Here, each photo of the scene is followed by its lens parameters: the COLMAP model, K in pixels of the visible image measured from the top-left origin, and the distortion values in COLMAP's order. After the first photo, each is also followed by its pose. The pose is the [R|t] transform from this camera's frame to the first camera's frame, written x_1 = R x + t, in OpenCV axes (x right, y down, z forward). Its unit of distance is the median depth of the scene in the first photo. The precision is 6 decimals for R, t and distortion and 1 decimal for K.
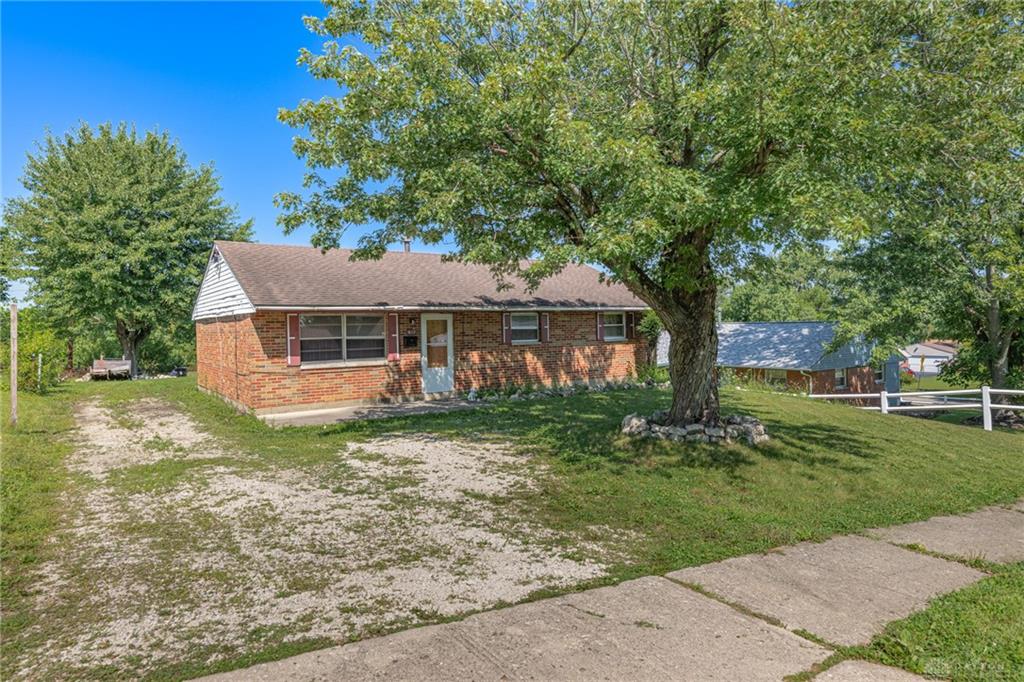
lens RADIAL K [[633.7, 0, 513.1], [0, 633.7, 331.9], [0, 0, 1]] dist [-0.019772, 0.001705]
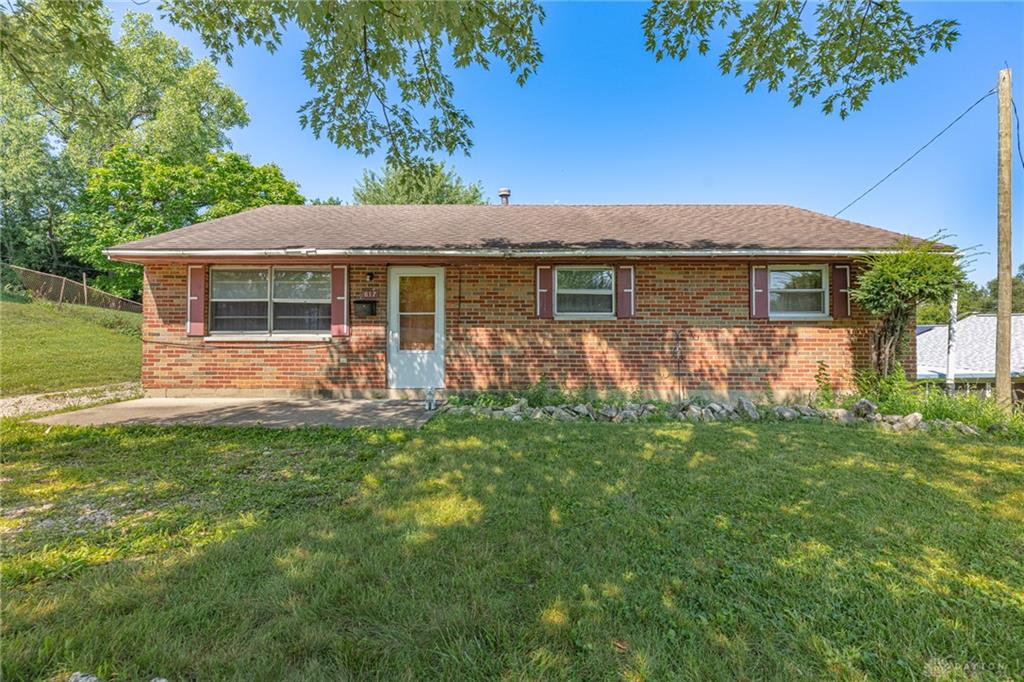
lens RADIAL K [[473.2, 0, 512.0], [0, 473.2, 335.2], [0, 0, 1]] dist [0.001872, -0.000757]
pose [[0.807484, 0.025671, -0.589330, 0.244664], [-0.022351, 0.999667, 0.012920, 0.032785], [0.589465, 0.002739, 0.807789, 0.666829]]
